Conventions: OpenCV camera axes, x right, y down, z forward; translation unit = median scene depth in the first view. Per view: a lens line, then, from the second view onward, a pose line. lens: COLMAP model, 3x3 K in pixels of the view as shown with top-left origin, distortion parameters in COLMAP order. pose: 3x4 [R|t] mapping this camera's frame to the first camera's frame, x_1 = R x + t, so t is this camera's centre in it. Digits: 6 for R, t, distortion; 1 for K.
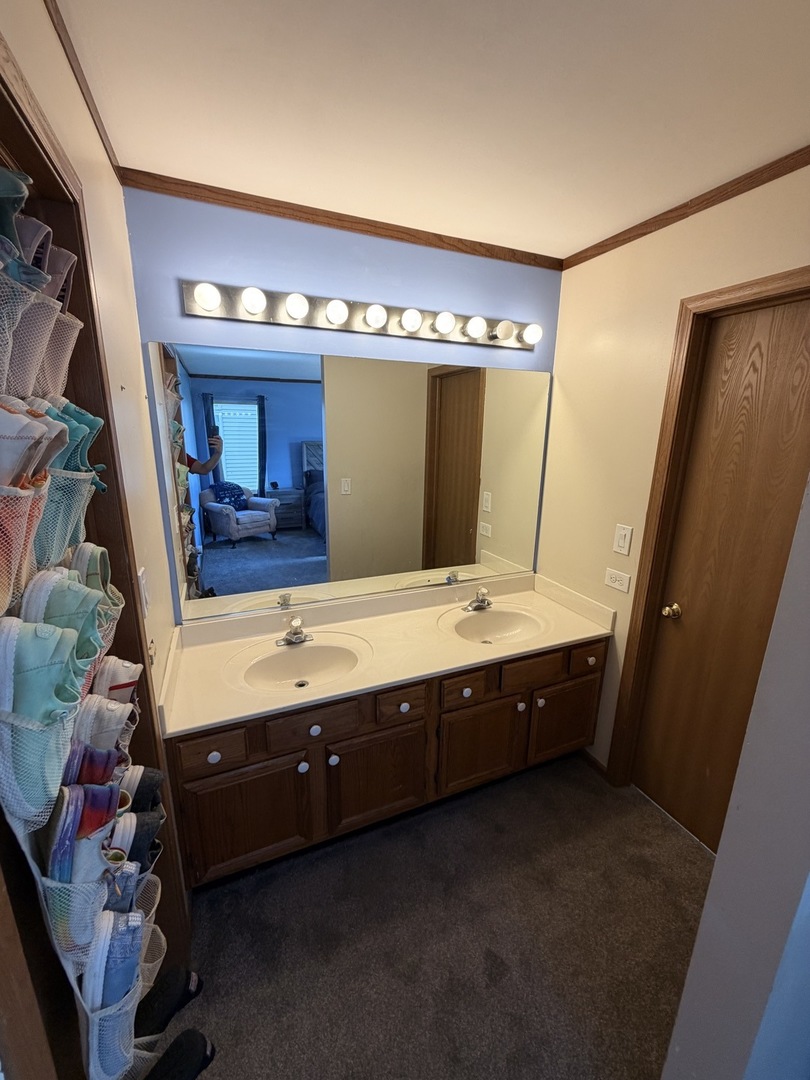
lens RADIAL K [[431.1, 0, 404.8], [0, 431.1, 536.0], [0, 0, 1]] dist [-0.001690, -0.000187]
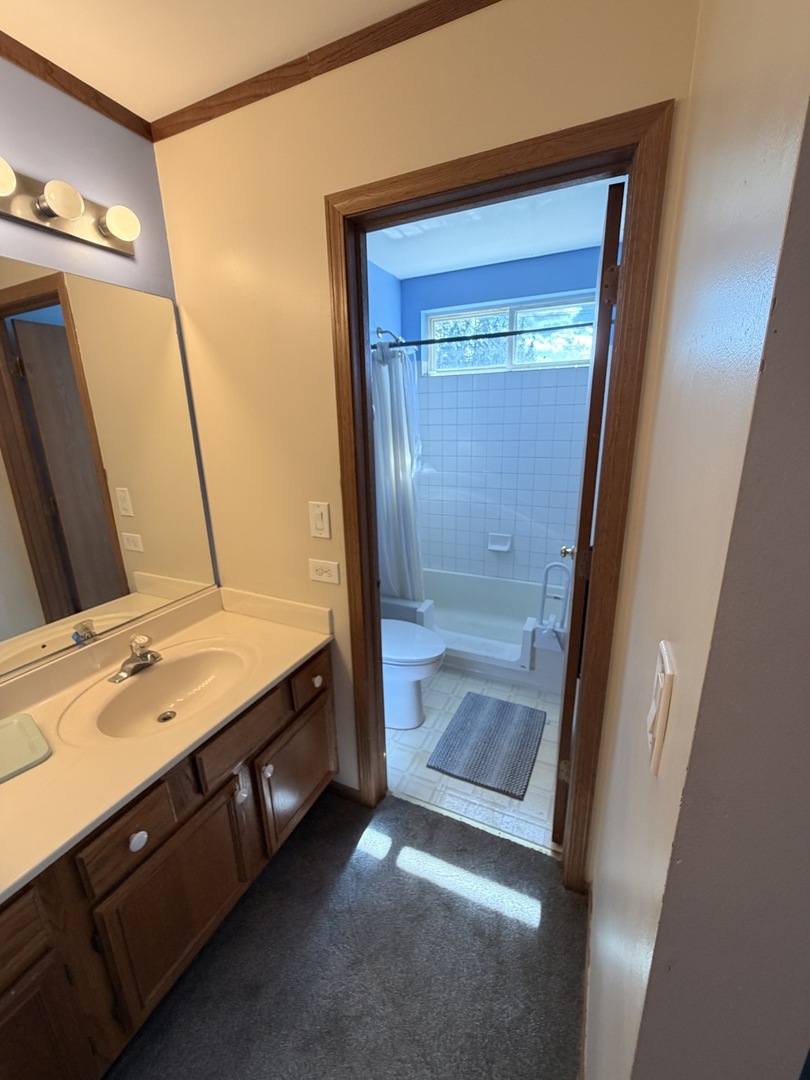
lens RADIAL K [[431.1, 0, 404.7], [0, 431.1, 537.3], [0, 0, 1]] dist [-0.001690, -0.000187]
pose [[0.745839, -0.207866, 0.632863, 0.103498], [0.193583, 0.976698, 0.092660, -0.003053], [-0.637377, 0.053402, 0.768699, 0.263542]]
